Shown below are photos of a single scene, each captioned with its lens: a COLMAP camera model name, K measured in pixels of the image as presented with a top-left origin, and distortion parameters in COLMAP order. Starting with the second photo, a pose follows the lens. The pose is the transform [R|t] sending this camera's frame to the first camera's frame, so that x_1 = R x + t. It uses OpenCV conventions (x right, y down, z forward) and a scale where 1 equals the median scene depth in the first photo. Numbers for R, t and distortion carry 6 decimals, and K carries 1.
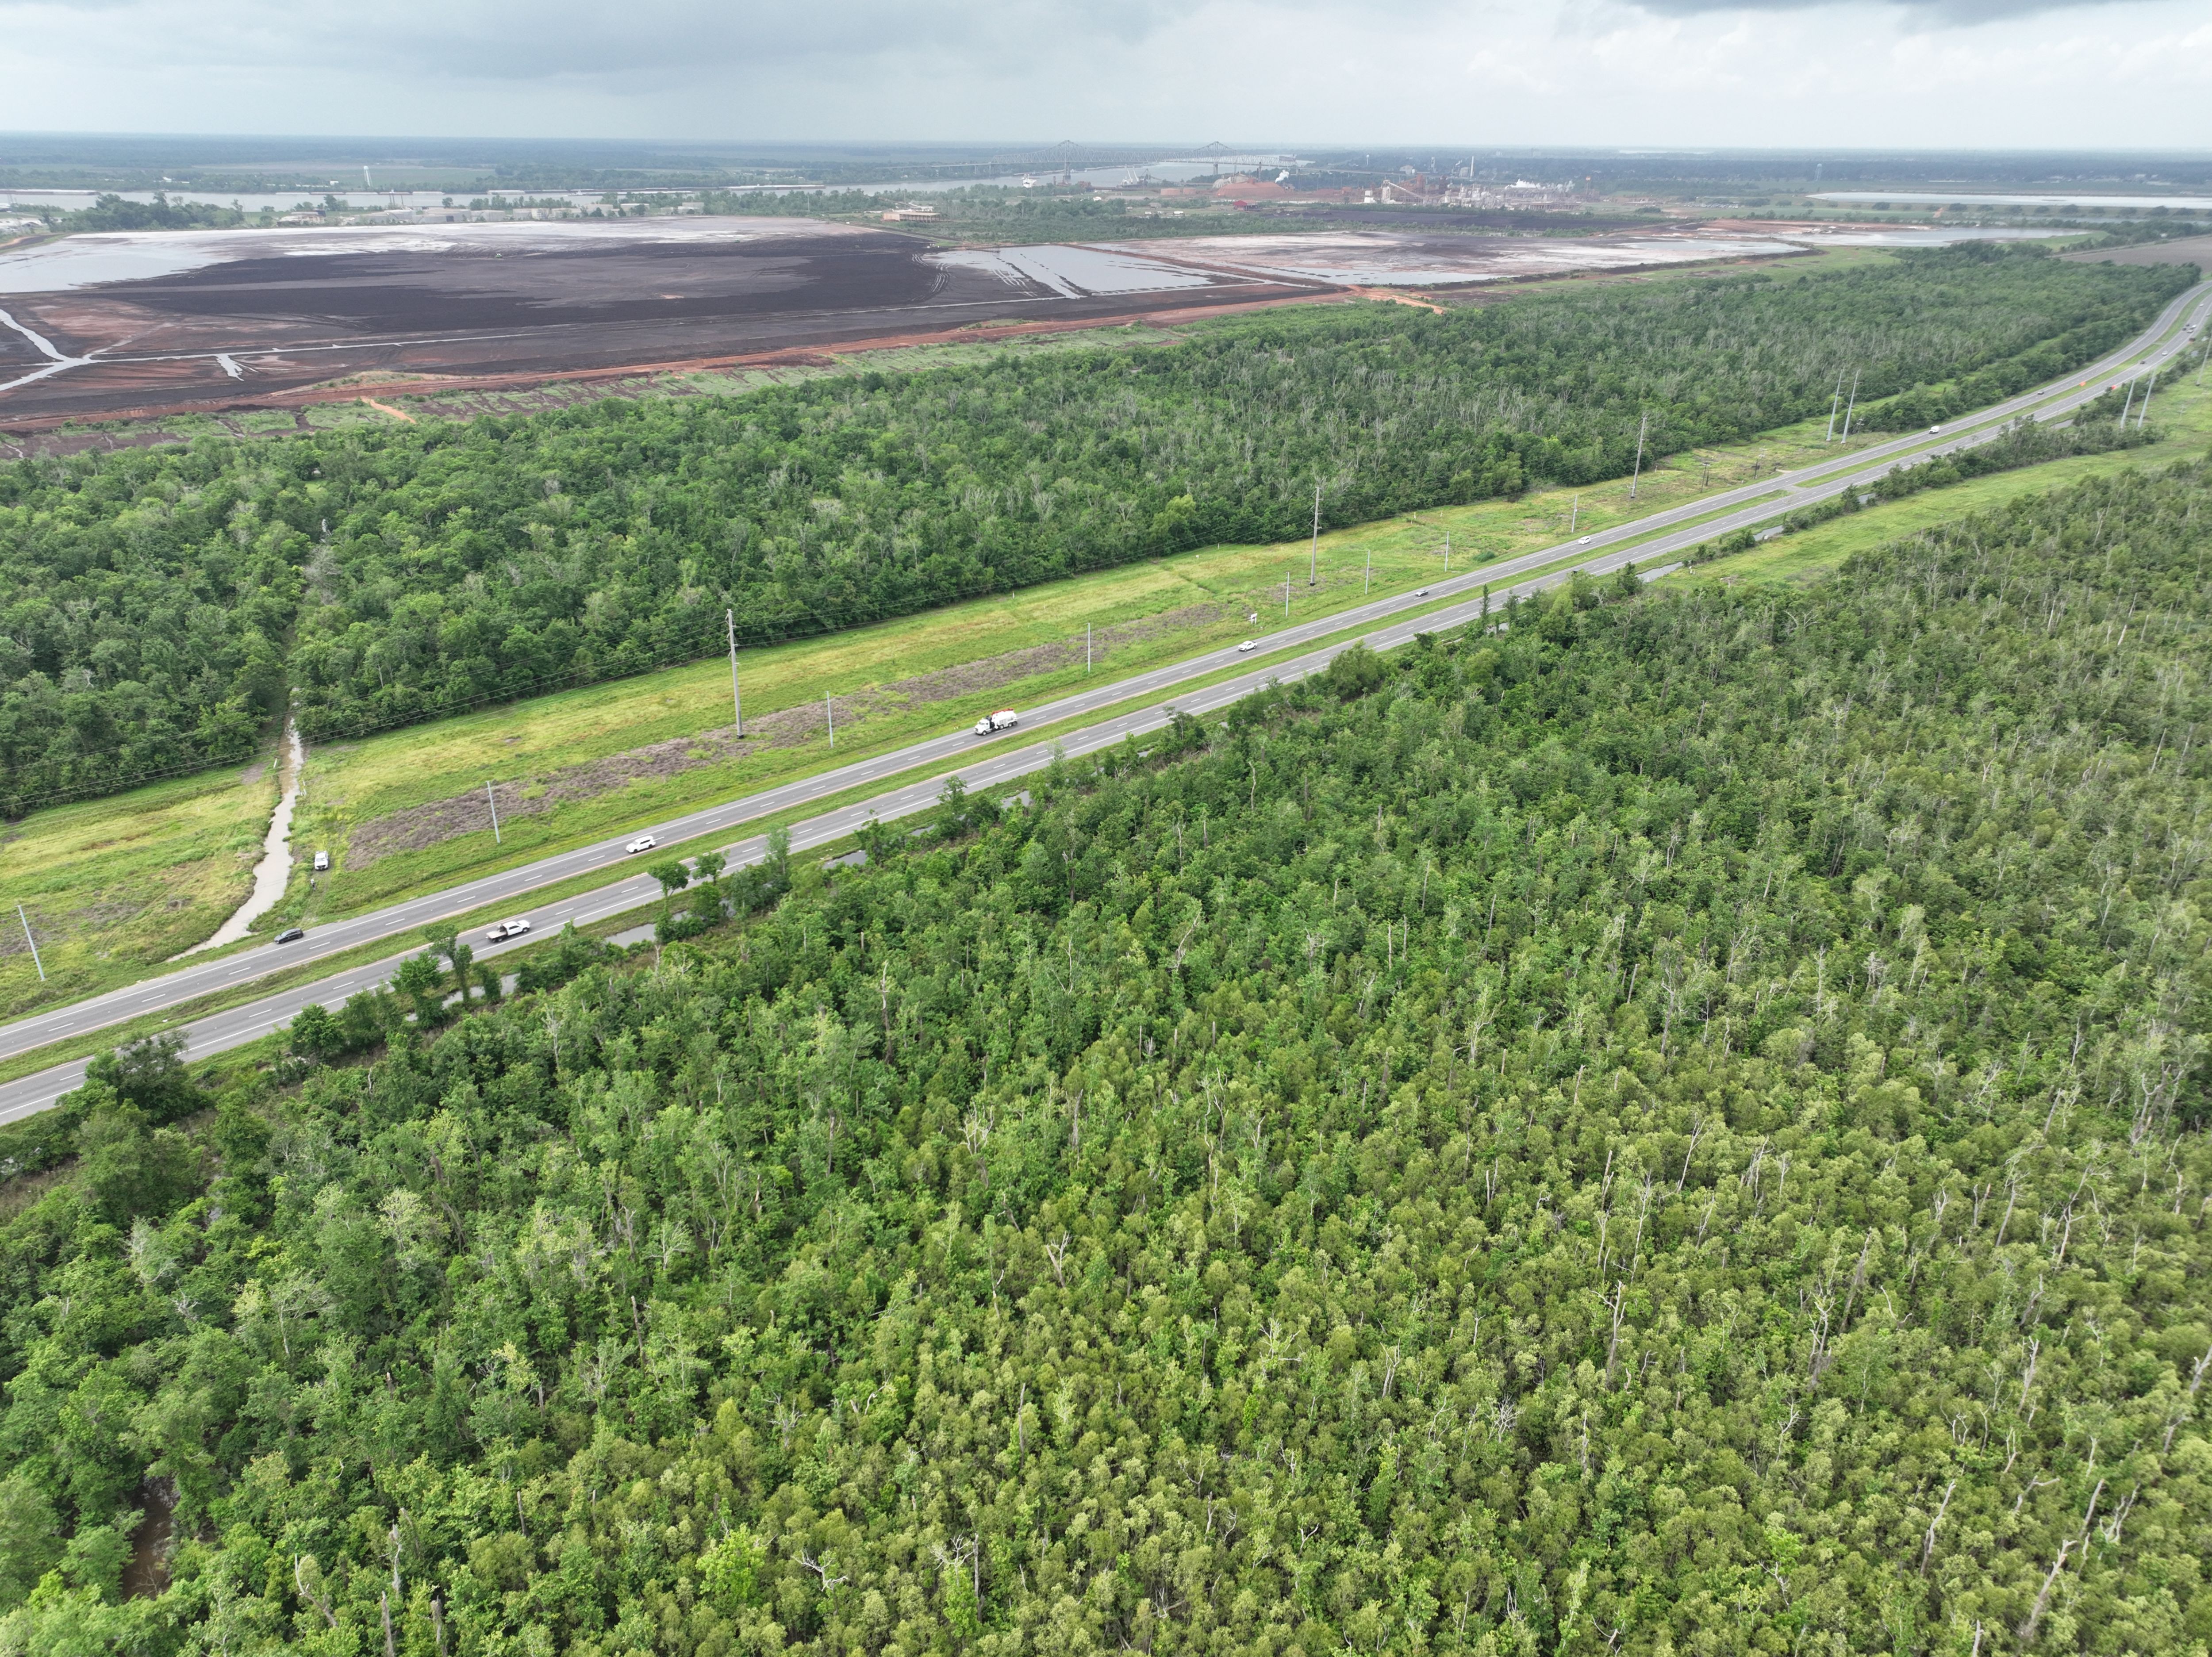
lens RADIAL K [[1560.7, 0, 1114.1], [0, 1560.7, 834.3], [0, 0, 1]] dist [-0.008461, 0.026855]
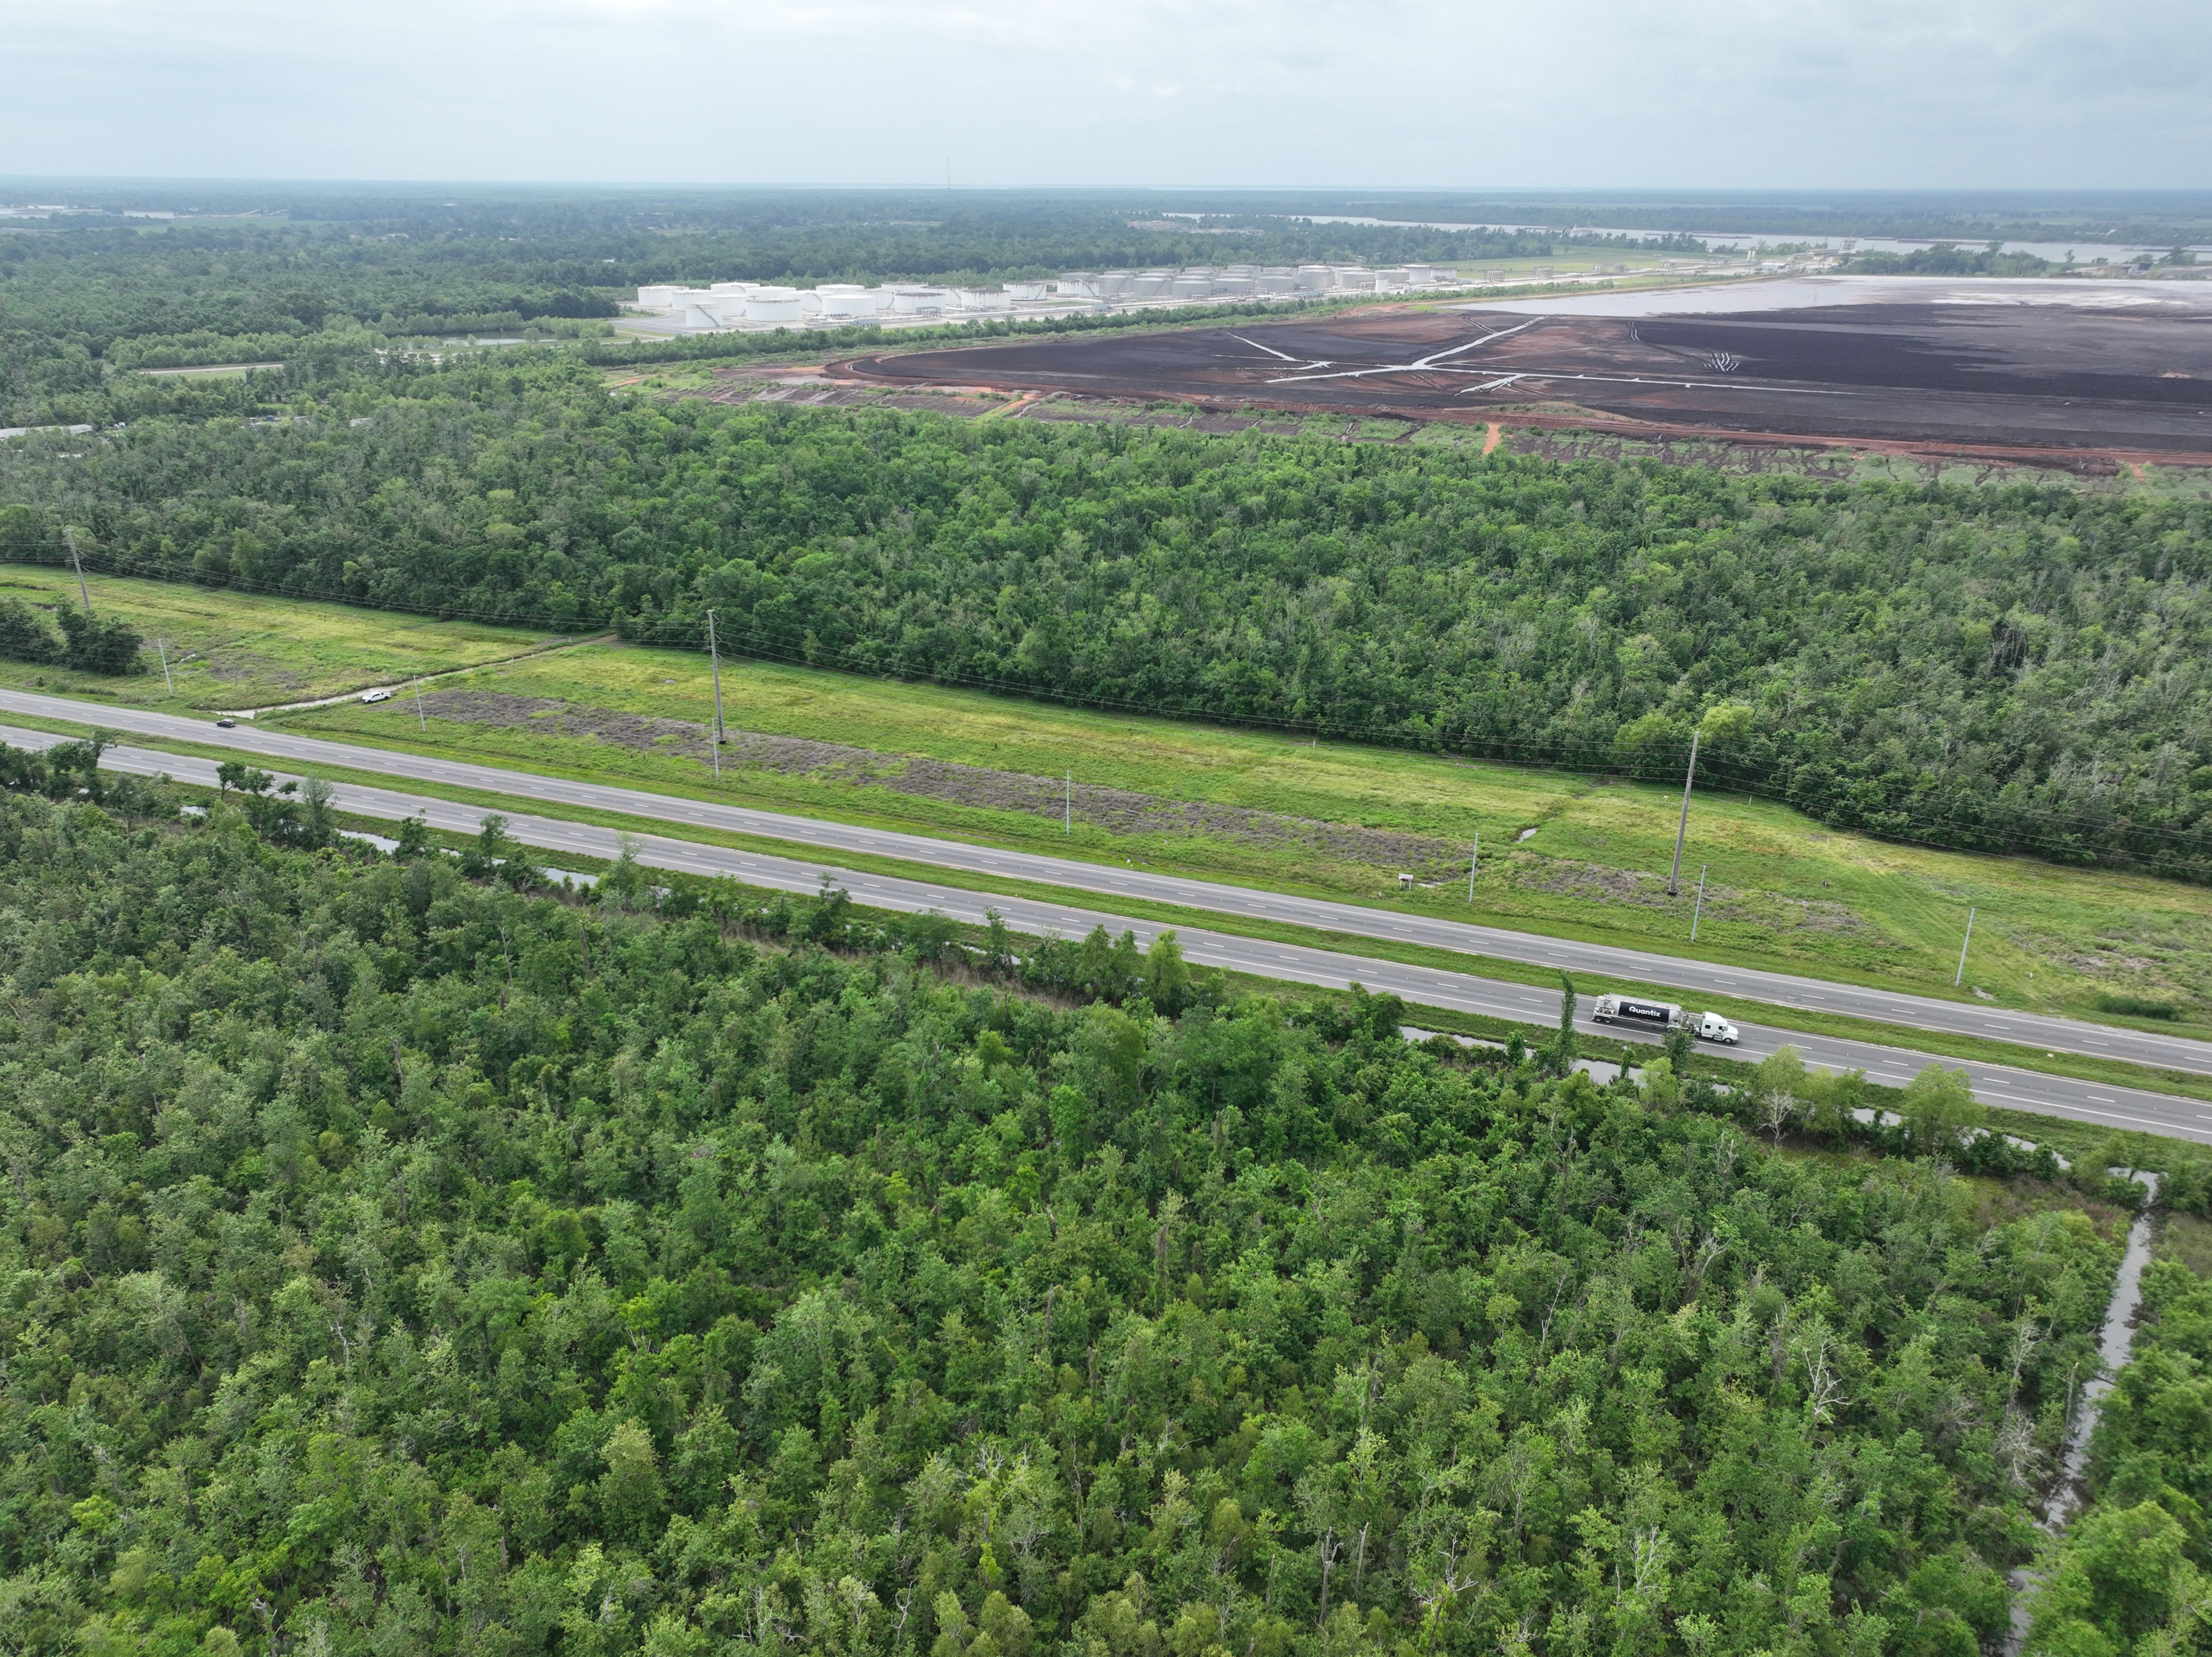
lens RADIAL K [[1560.7, 0, 1102.7], [0, 1560.7, 833.0], [0, 0, 1]] dist [-0.008461, 0.026855]
pose [[0.420266, 0.348885, -0.837649, 0.424730], [-0.375495, 0.907249, 0.189480, -0.174505], [0.826063, 0.234901, 0.512291, 0.438627]]
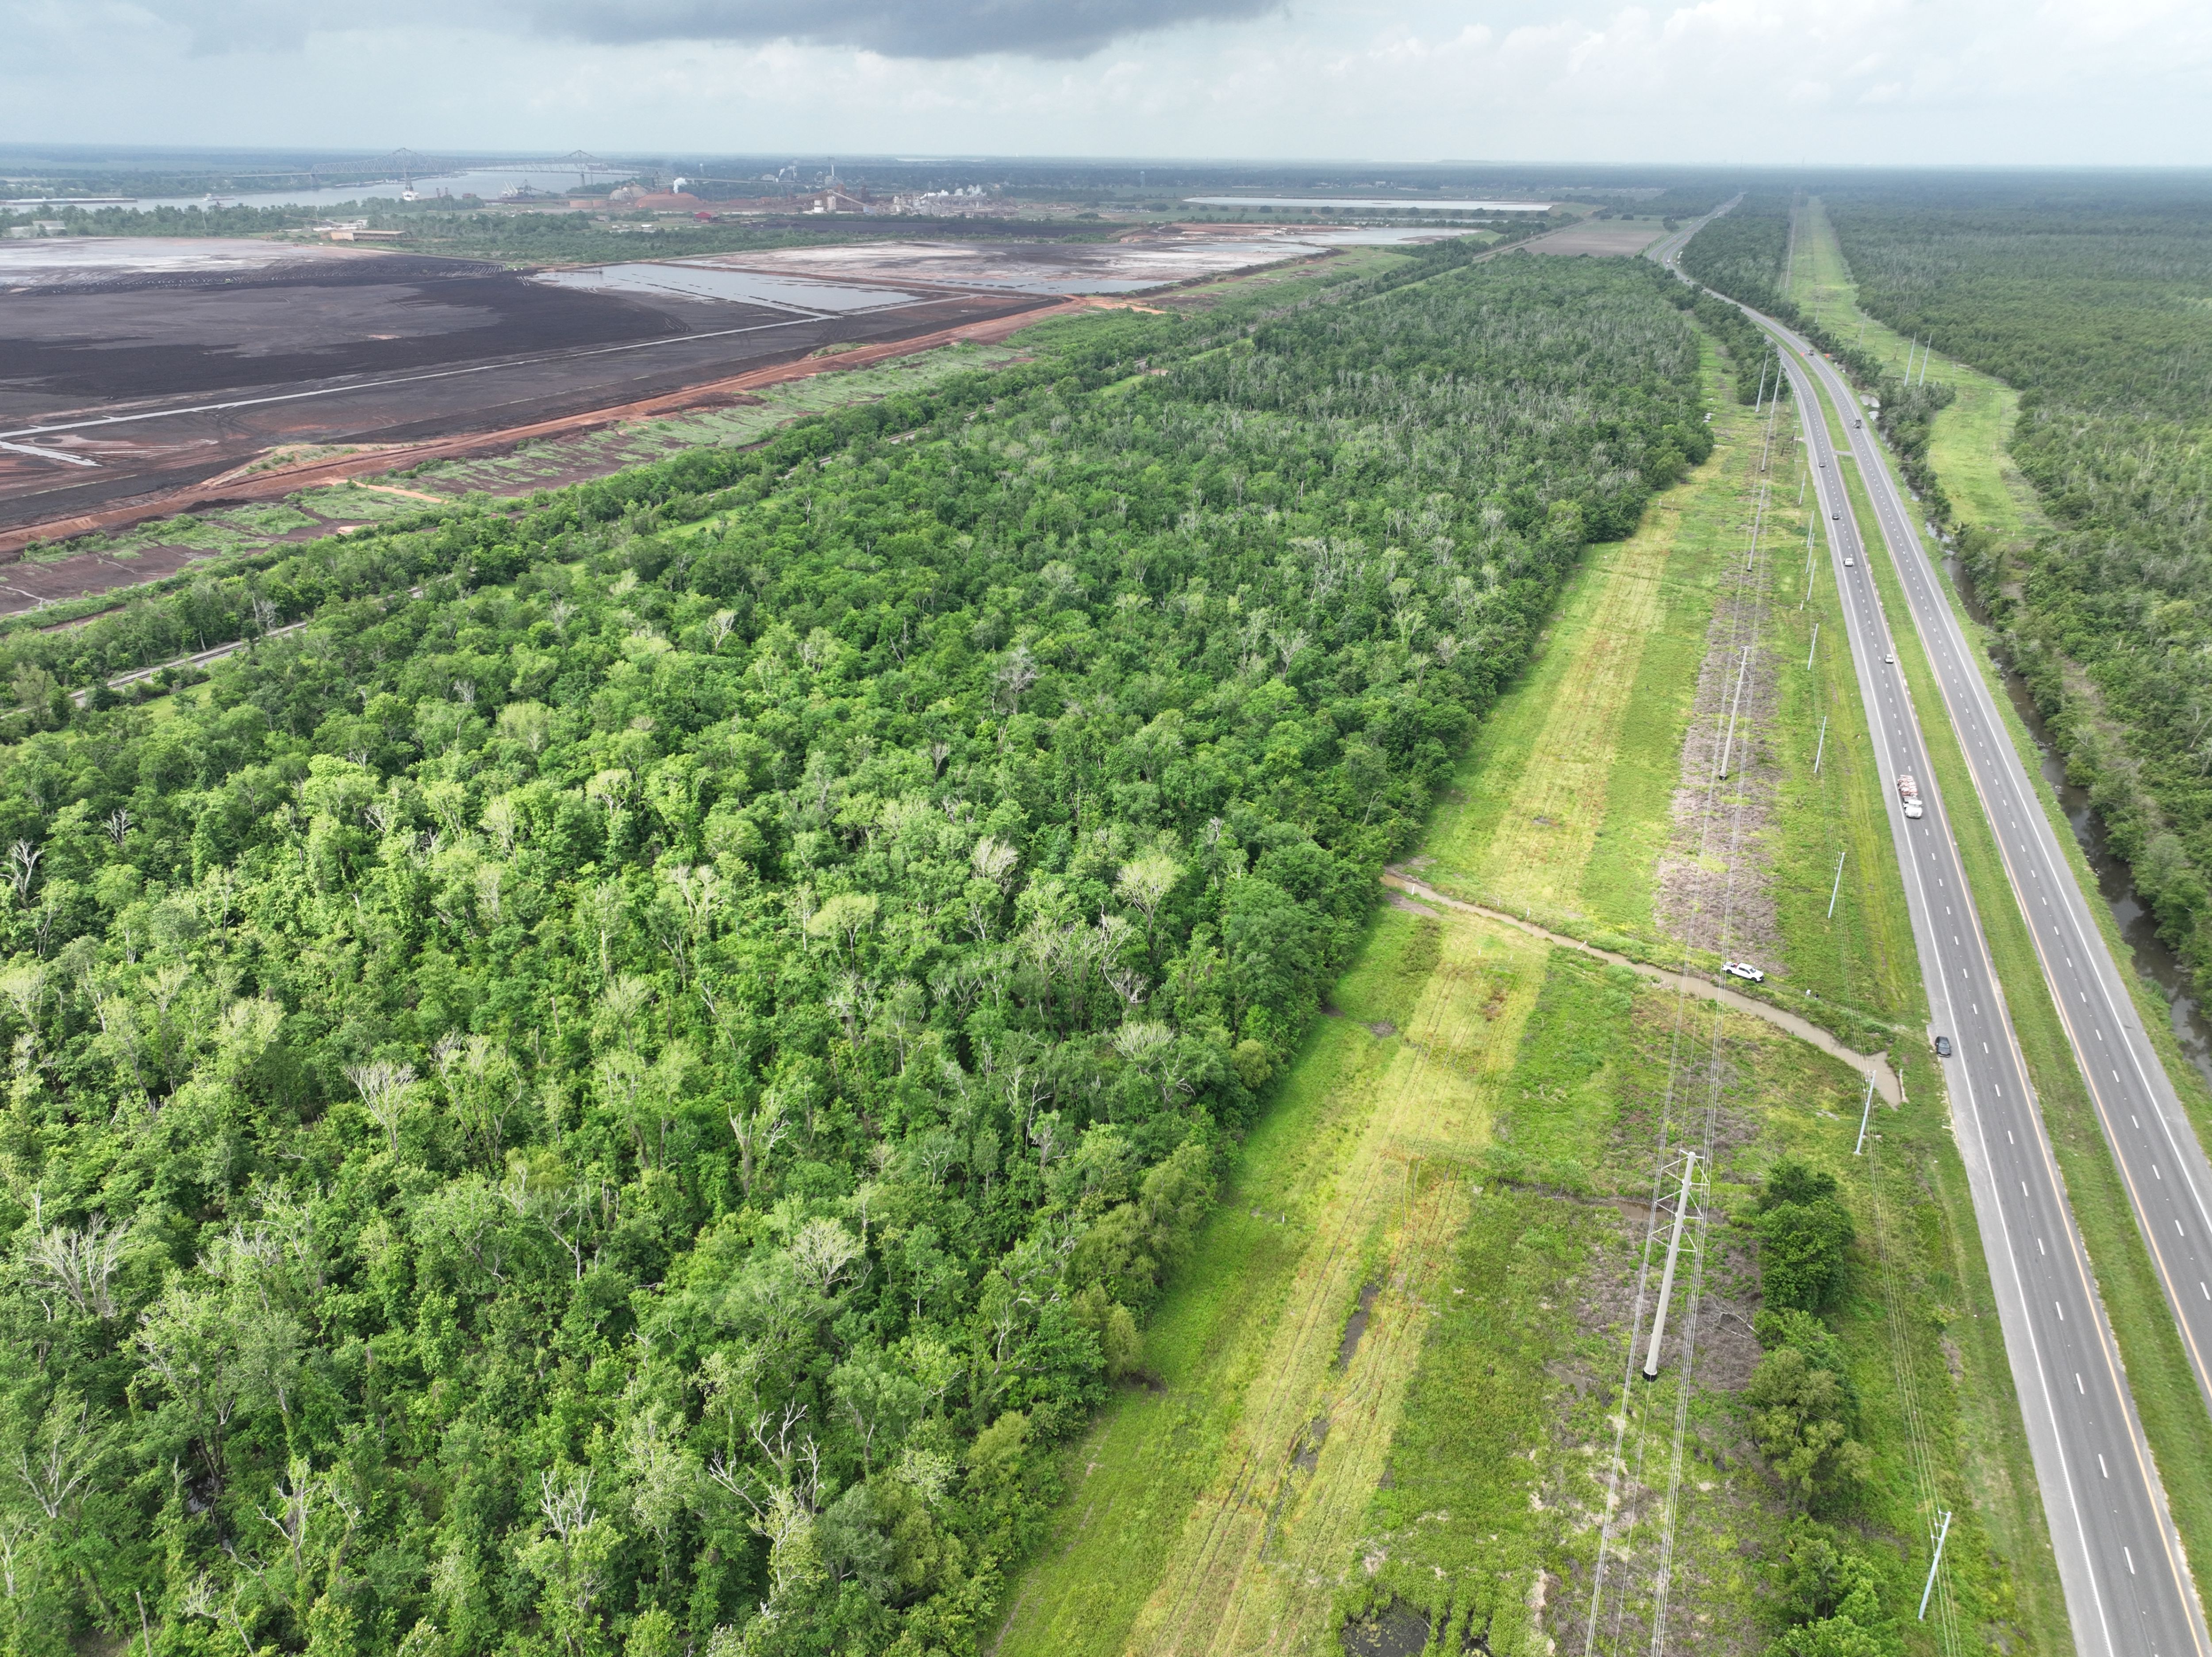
lens RADIAL K [[1560.7, 0, 1120.2], [0, 1560.7, 827.0], [0, 0, 1]] dist [-0.008461, 0.026855]
pose [[0.902623, -0.170320, 0.395301, -0.590816], [0.173522, 0.984434, 0.027939, -0.076347], [-0.393906, 0.043375, 0.918127, 0.163041]]
